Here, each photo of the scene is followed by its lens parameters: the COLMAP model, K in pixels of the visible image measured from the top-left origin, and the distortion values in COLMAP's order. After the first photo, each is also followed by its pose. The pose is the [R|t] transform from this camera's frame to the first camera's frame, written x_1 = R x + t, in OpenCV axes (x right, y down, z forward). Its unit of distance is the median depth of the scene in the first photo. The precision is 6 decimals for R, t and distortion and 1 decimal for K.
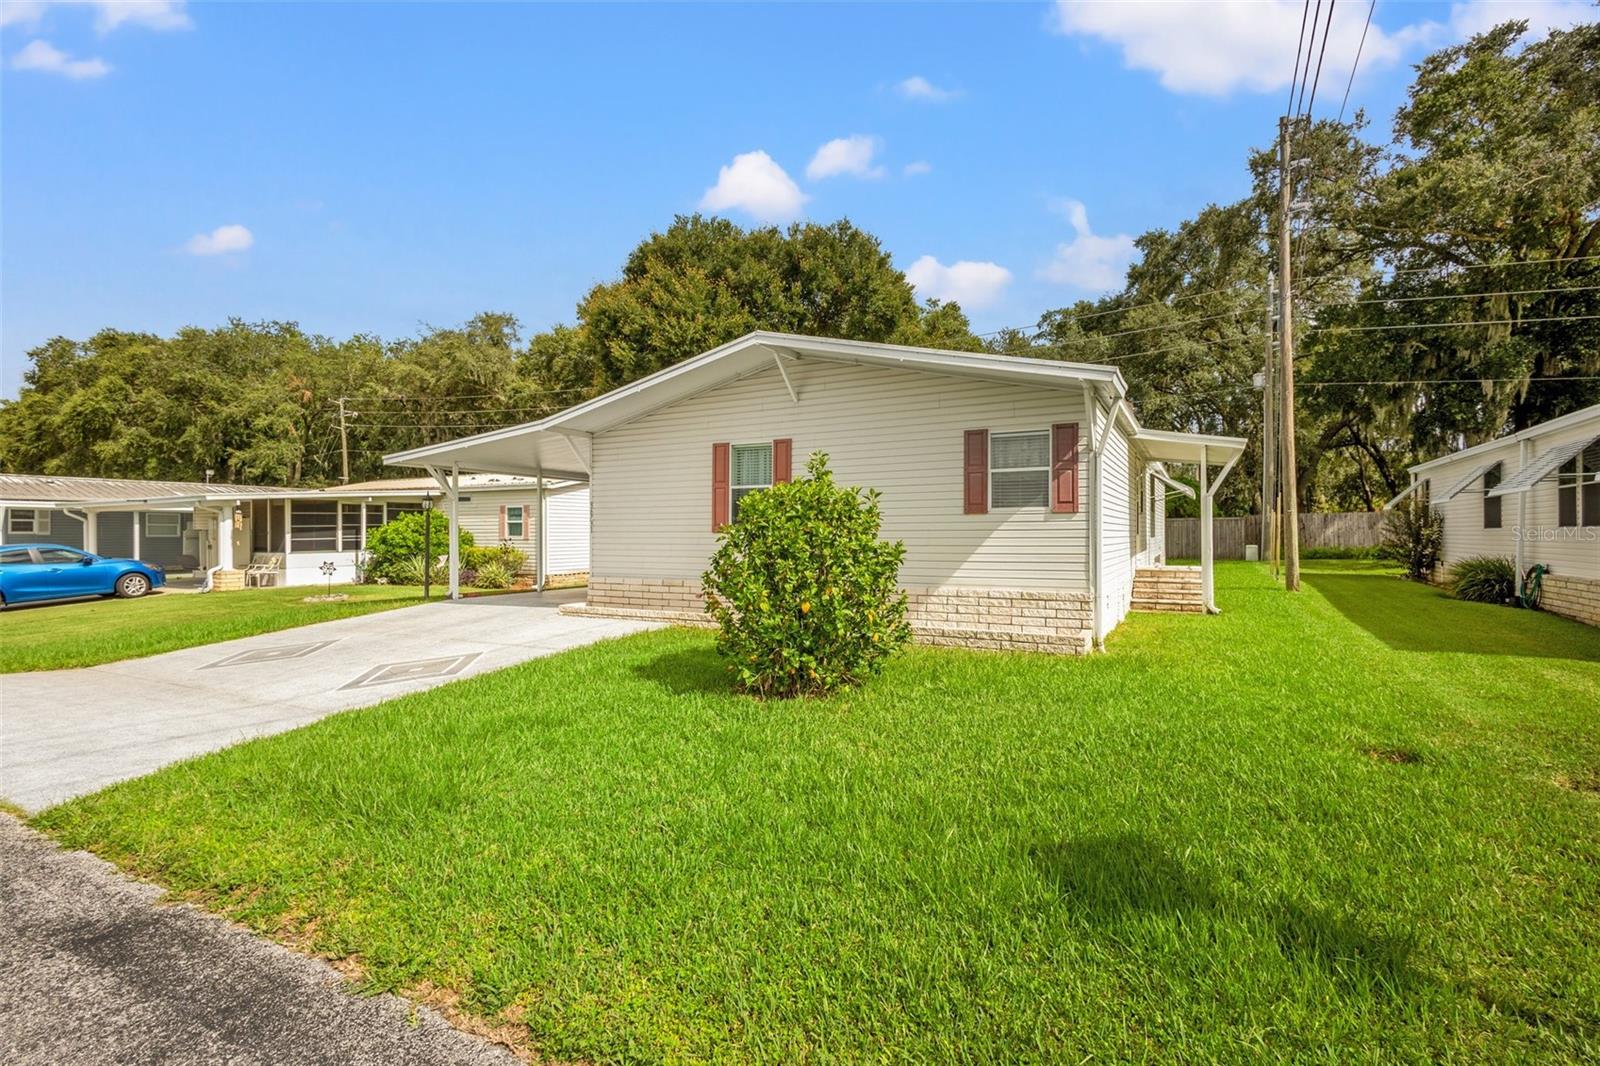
lens RADIAL K [[746.9, 0, 799.3], [0, 746.9, 518.2], [0, 0, 1]] dist [0.010854, -0.000516]
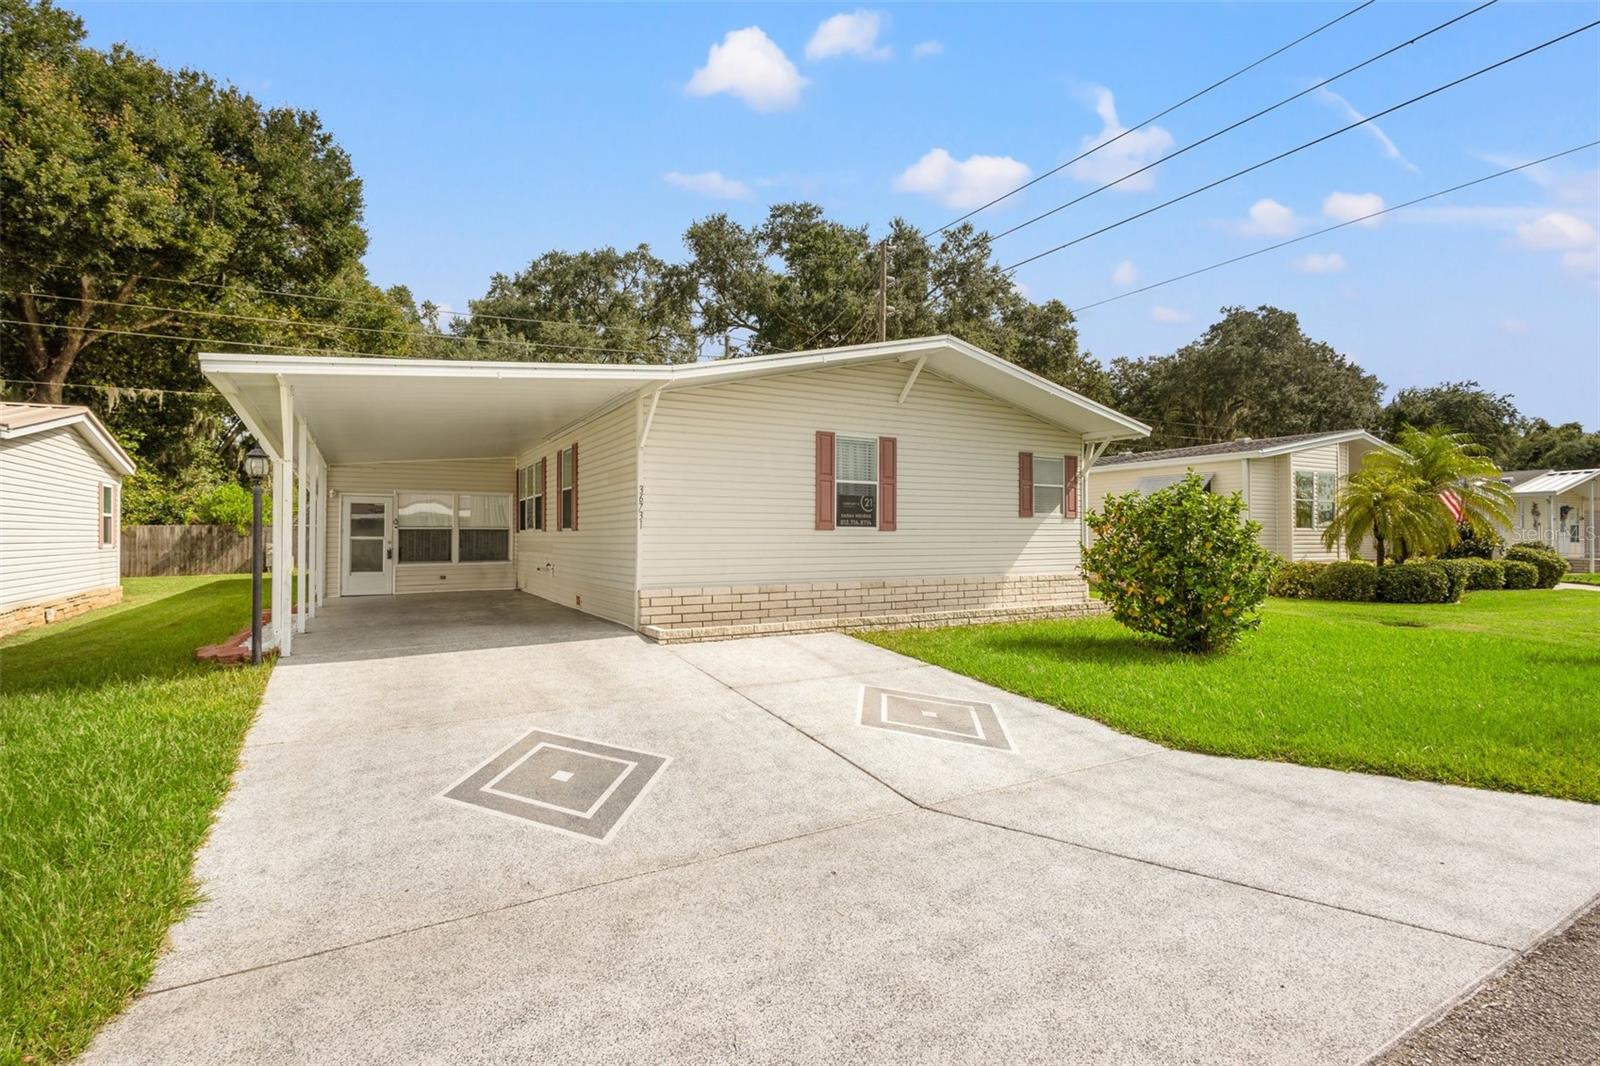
lens RADIAL K [[754.2, 0, 795.6], [0, 754.2, 521.2], [0, 0, 1]] dist [0.009463, -0.000769]
pose [[0.521233, 0.020282, 0.853173, -0.502183], [-0.016954, 0.999766, -0.013410, 0.011939], [-0.853246, -0.007475, 0.521455, 0.303396]]
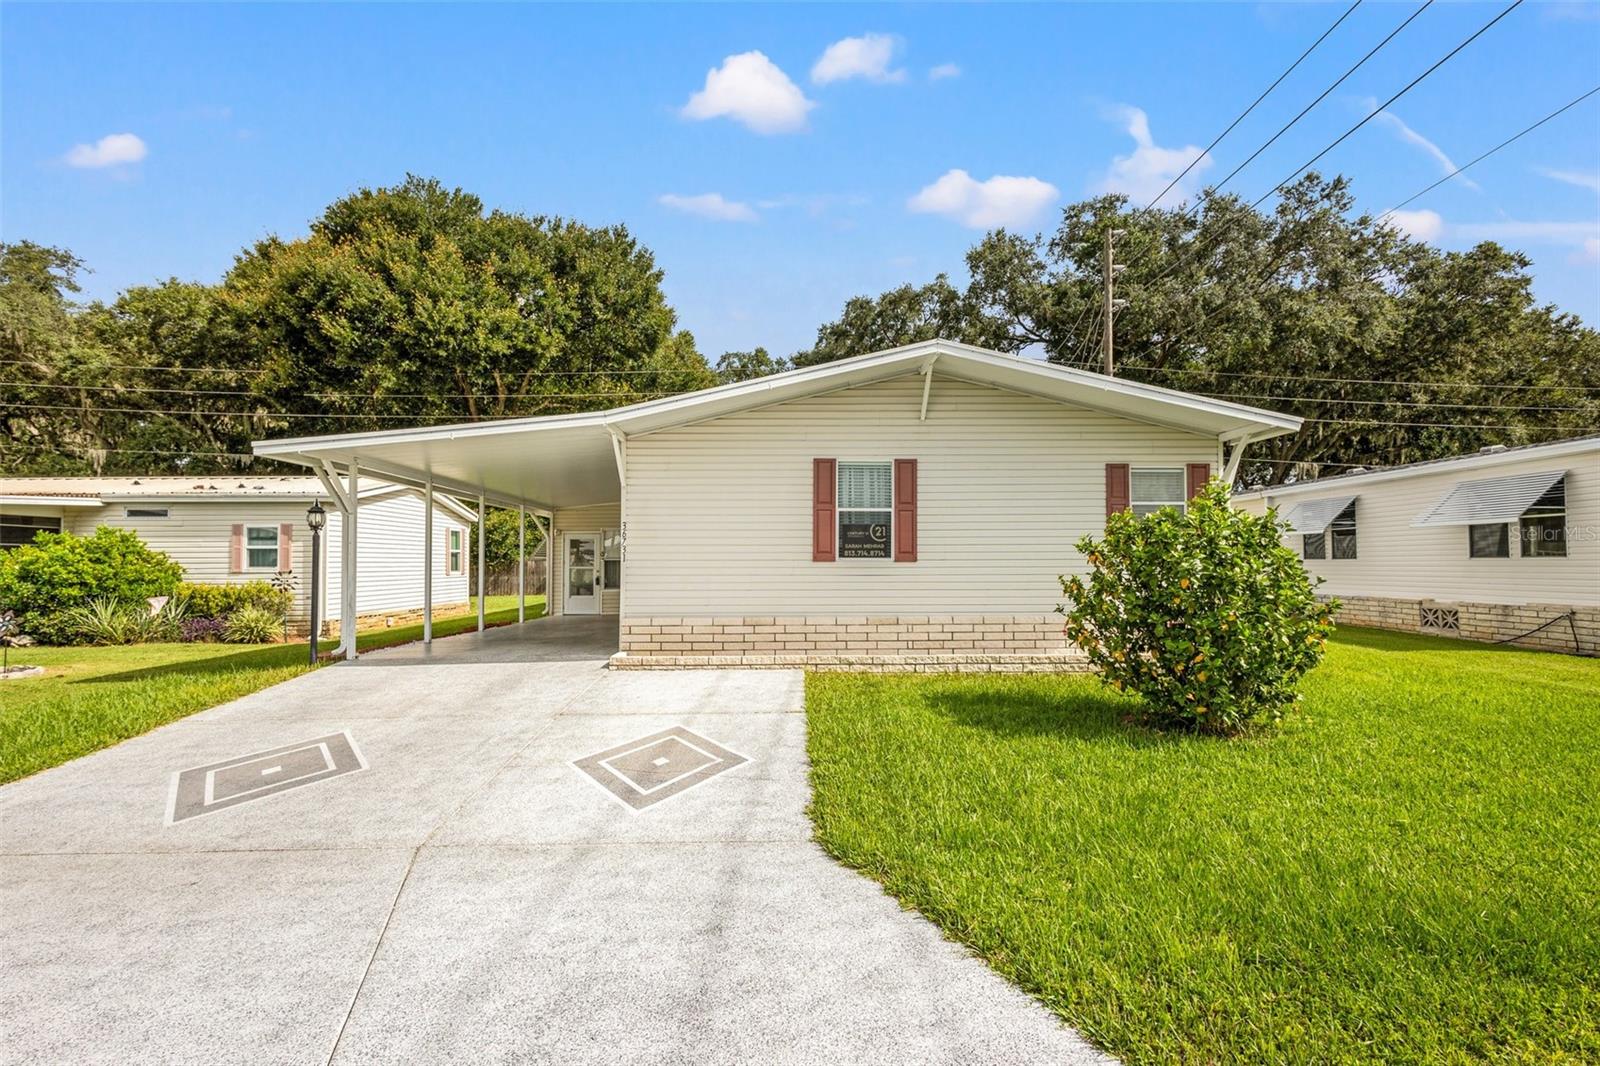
lens RADIAL K [[745.3, 0, 798.0], [0, 745.3, 538.5], [0, 0, 1]] dist [0.011883, -0.004935]
pose [[0.869639, 0.016972, 0.493396, -0.309373], [-0.008998, 0.999788, -0.018530, 0.004917], [-0.493606, 0.011675, 0.869608, 0.143167]]
